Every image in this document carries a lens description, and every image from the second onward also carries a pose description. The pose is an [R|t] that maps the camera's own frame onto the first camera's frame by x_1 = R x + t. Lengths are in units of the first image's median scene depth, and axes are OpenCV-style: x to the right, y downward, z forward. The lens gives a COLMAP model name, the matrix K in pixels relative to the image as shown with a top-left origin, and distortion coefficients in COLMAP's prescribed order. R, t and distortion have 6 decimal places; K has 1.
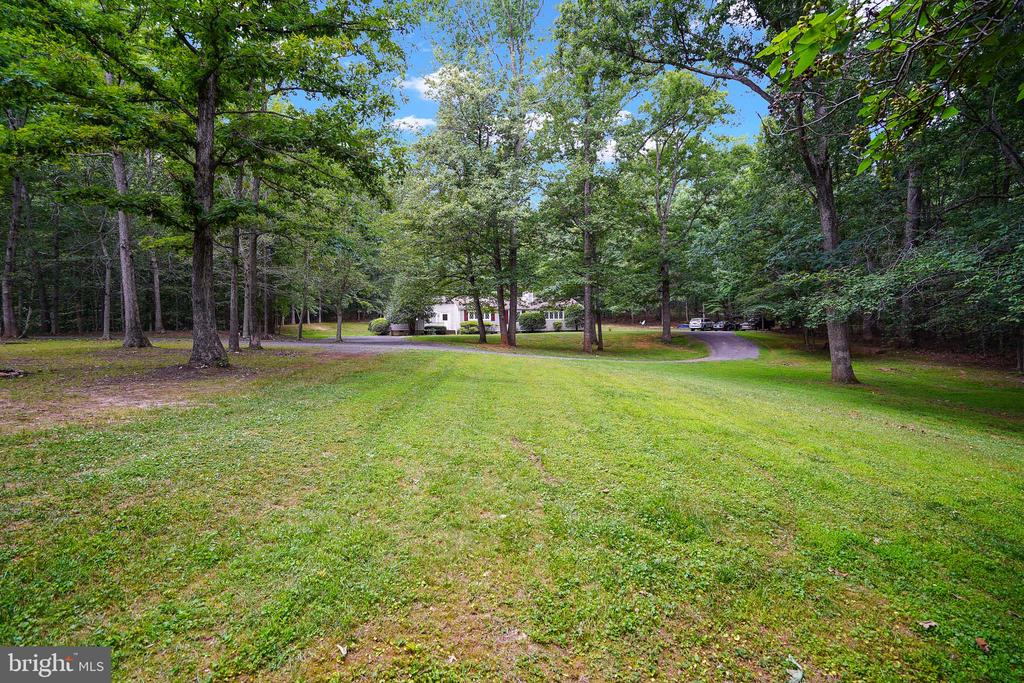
lens RADIAL K [[464.9, 0, 508.6], [0, 464.9, 360.1], [0, 0, 1]] dist [0.003518, 0.000597]
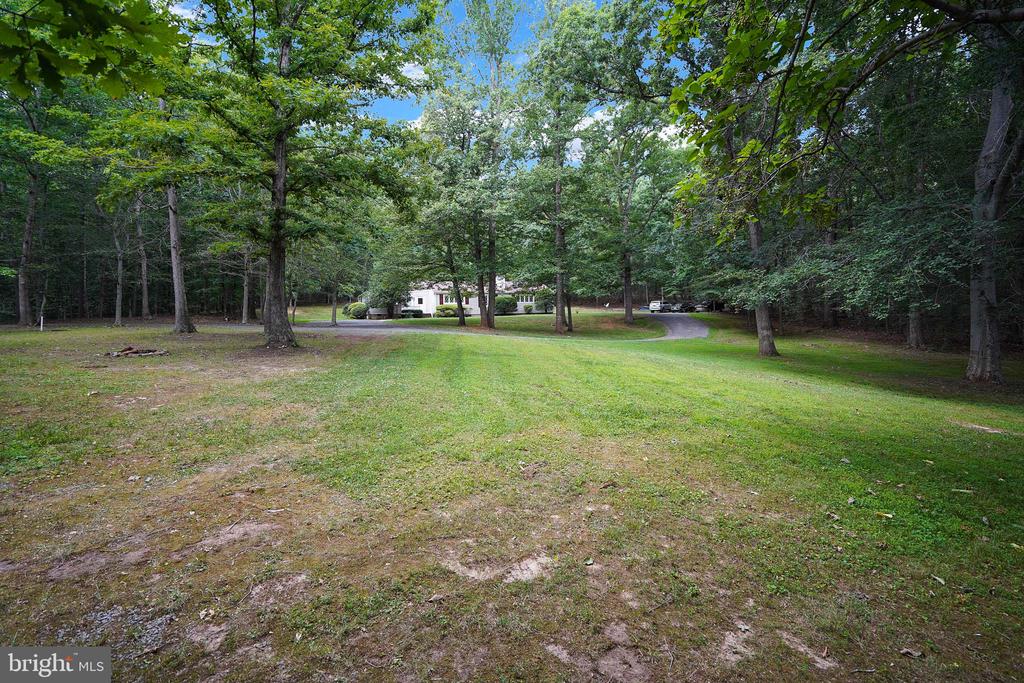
lens RADIAL K [[464.9, 0, 511.3], [0, 464.9, 340.9], [0, 0, 1]] dist [0.003518, 0.000597]
pose [[0.996793, -0.011056, 0.079250, -0.032652], [0.011254, 0.999935, -0.002053, 0.002361], [-0.079222, 0.002939, 0.996853, -0.095842]]
